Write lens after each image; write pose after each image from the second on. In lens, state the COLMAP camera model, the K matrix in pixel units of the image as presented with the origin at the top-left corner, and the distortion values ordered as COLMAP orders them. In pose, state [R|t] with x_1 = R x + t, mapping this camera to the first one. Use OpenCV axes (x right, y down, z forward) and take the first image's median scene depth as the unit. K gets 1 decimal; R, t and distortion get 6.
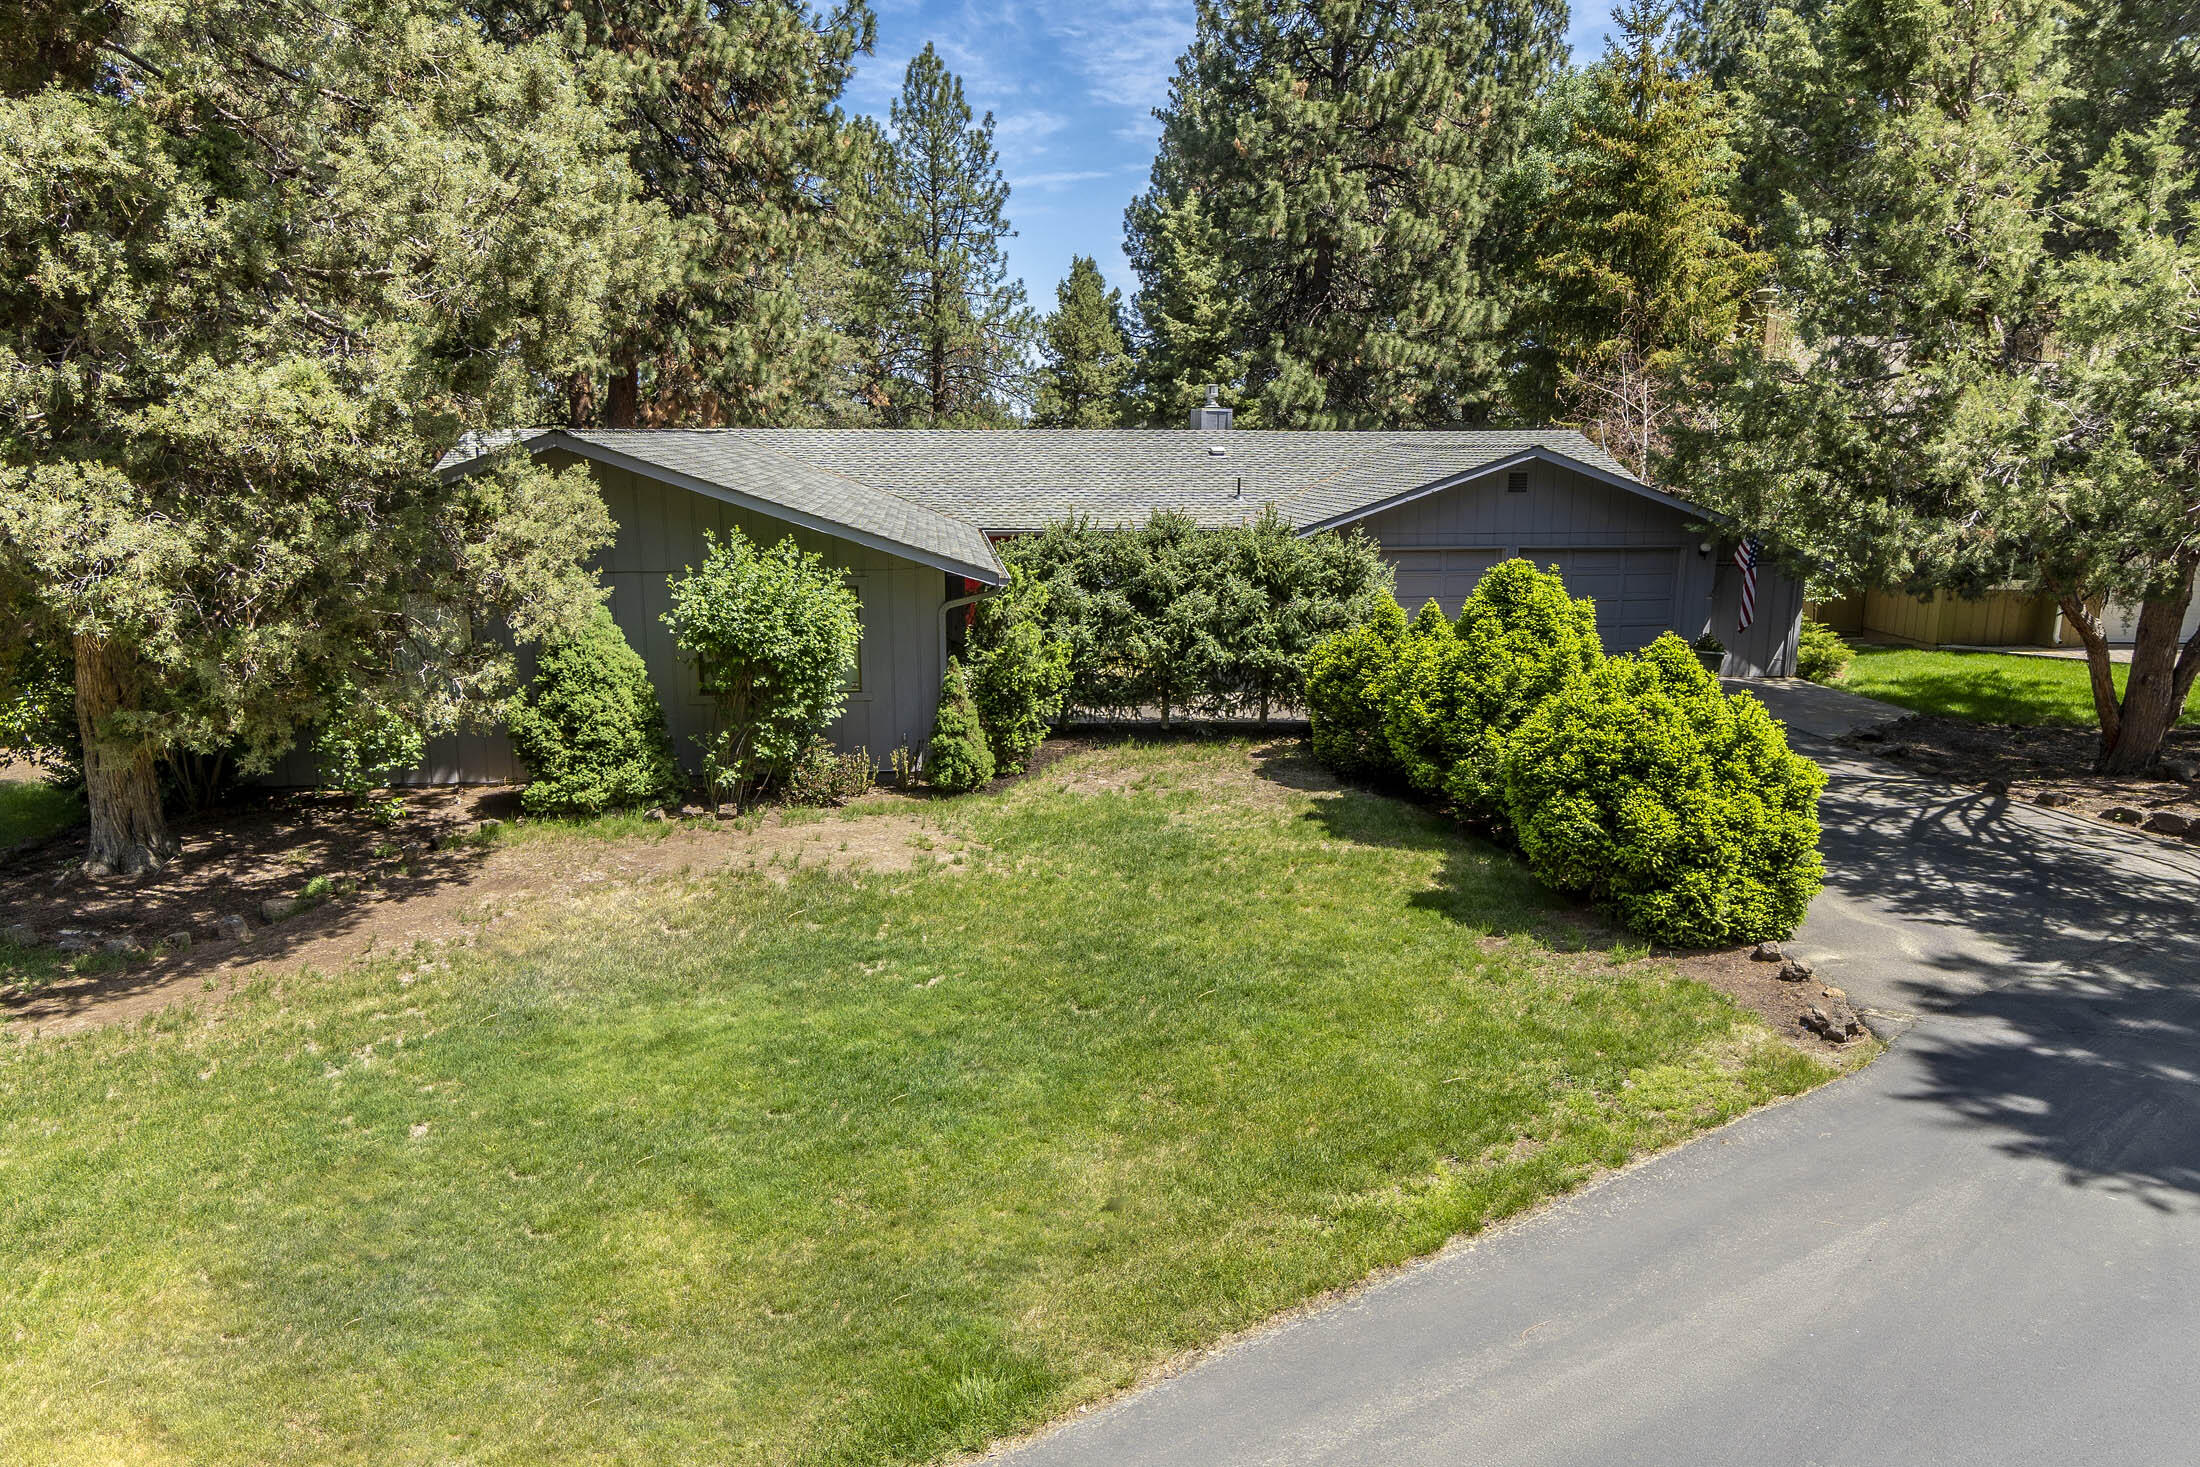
lens RADIAL K [[1325.3, 0, 1028.2], [0, 1325.3, 725.4], [0, 0, 1]] dist [0.004273, -0.001028]
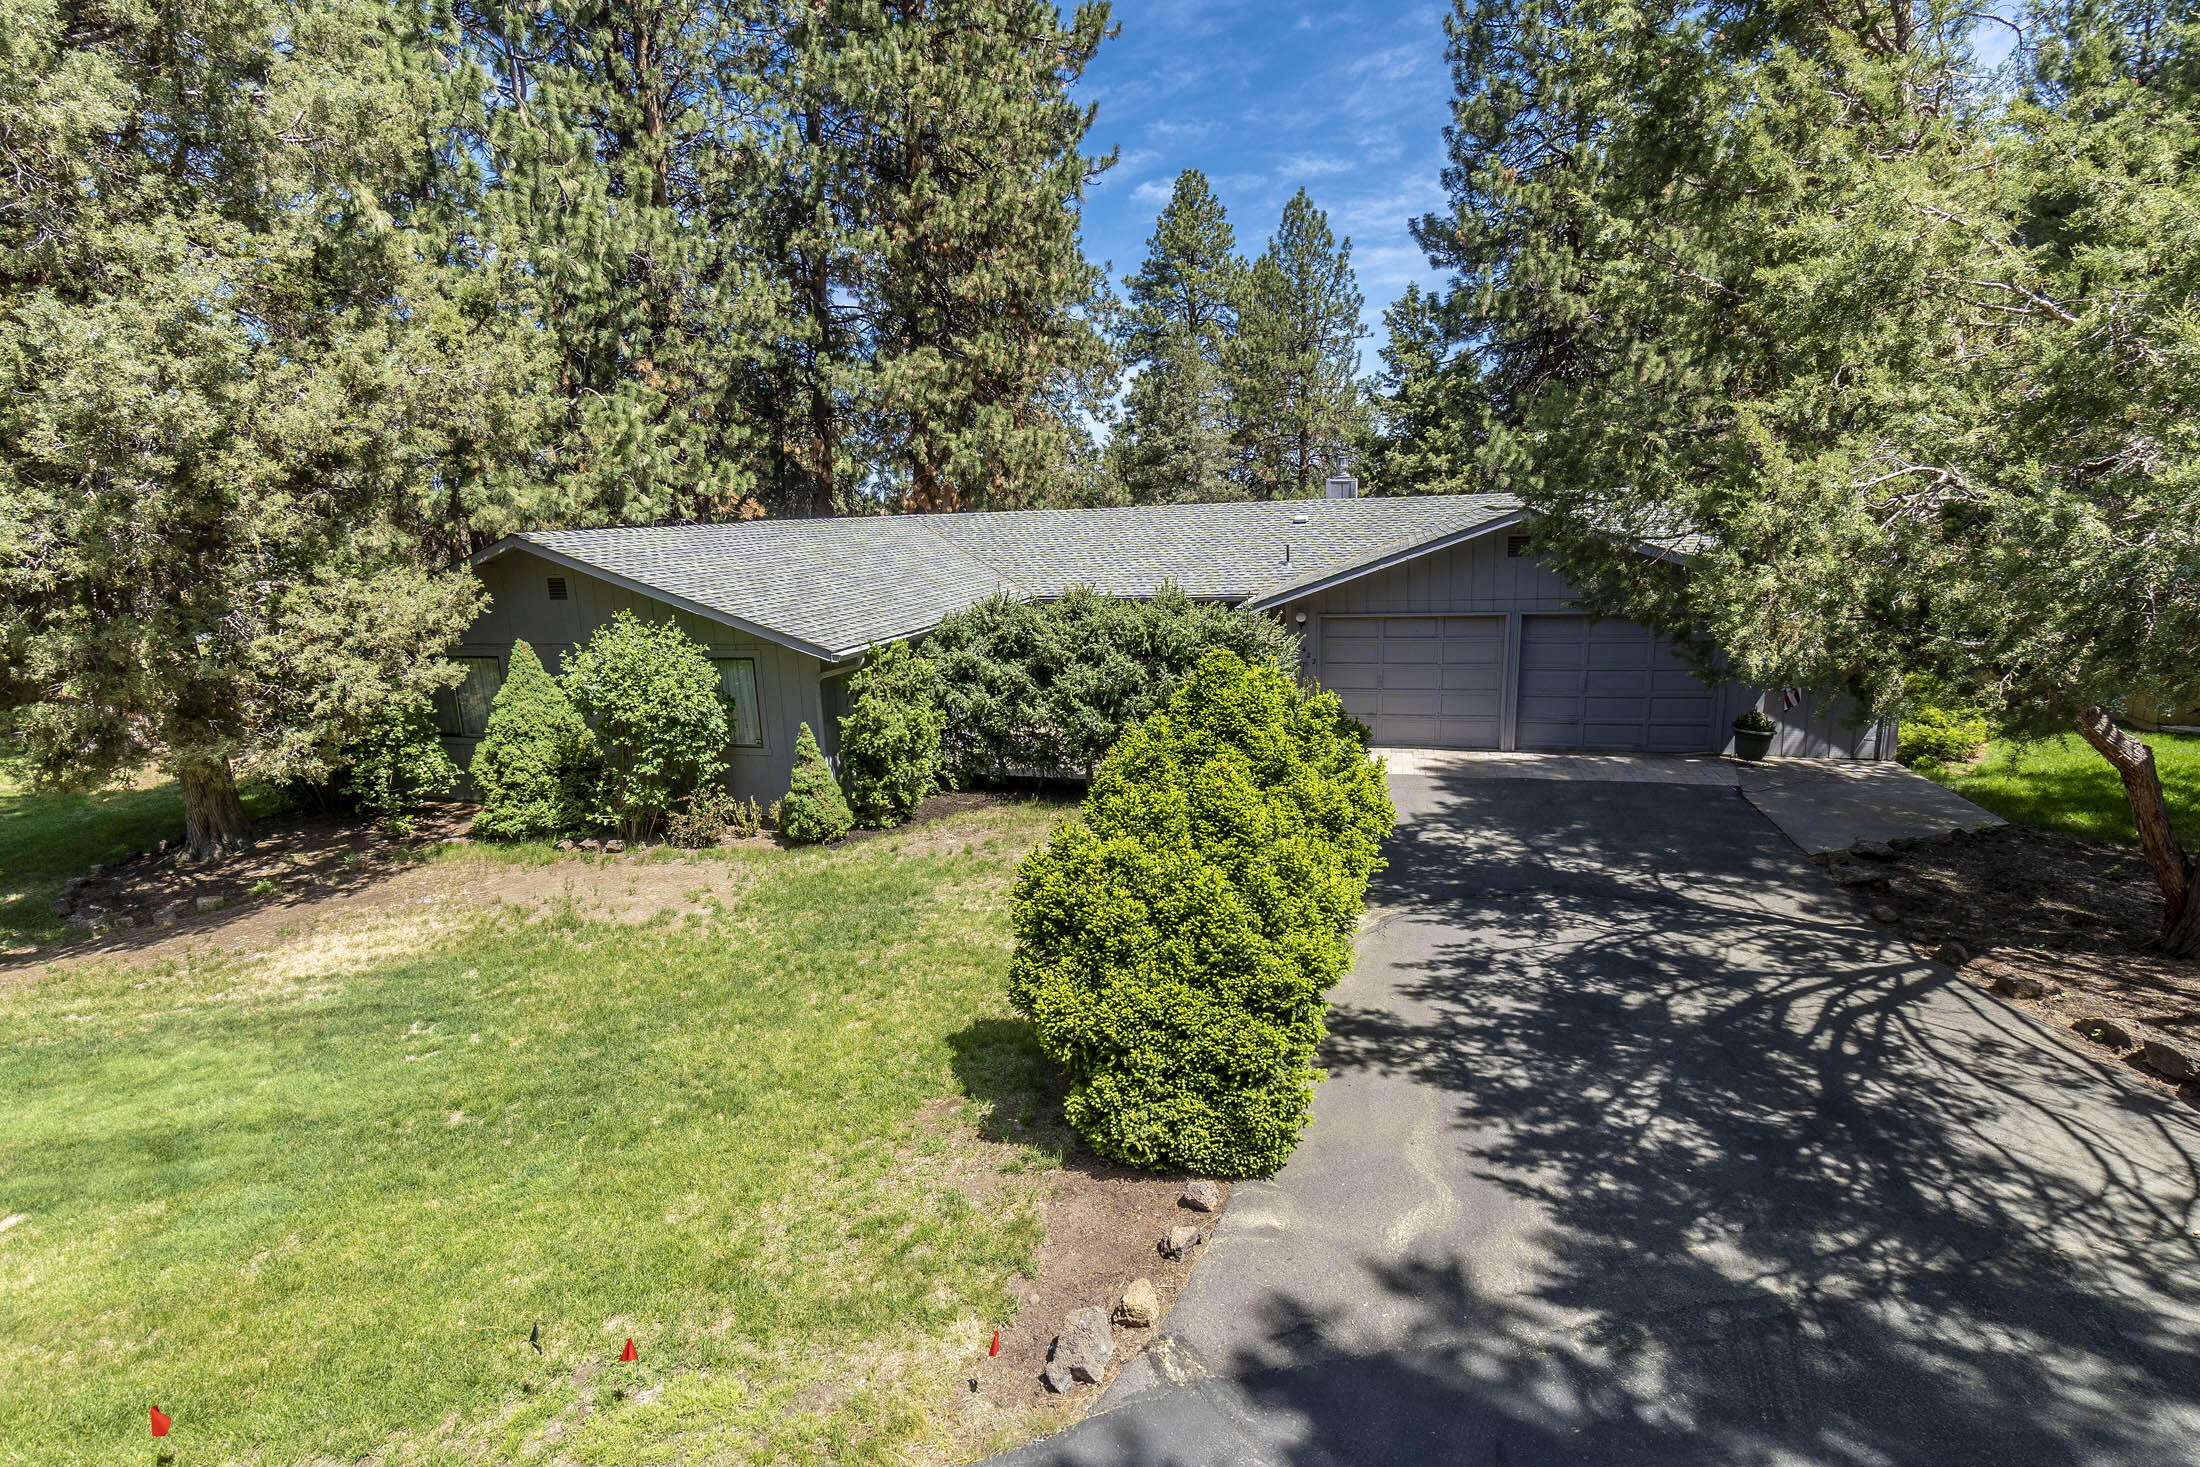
lens RADIAL K [[979.7, 0, 1100.0], [0, 979.7, 733.5], [0, 0, 1]] dist [-0.000827, -0.000229]
pose [[0.930051, 0.045265, -0.364633, 0.477177], [-0.039617, 0.998951, 0.022960, -0.071377], [0.365289, -0.006908, 0.930868, 0.314020]]
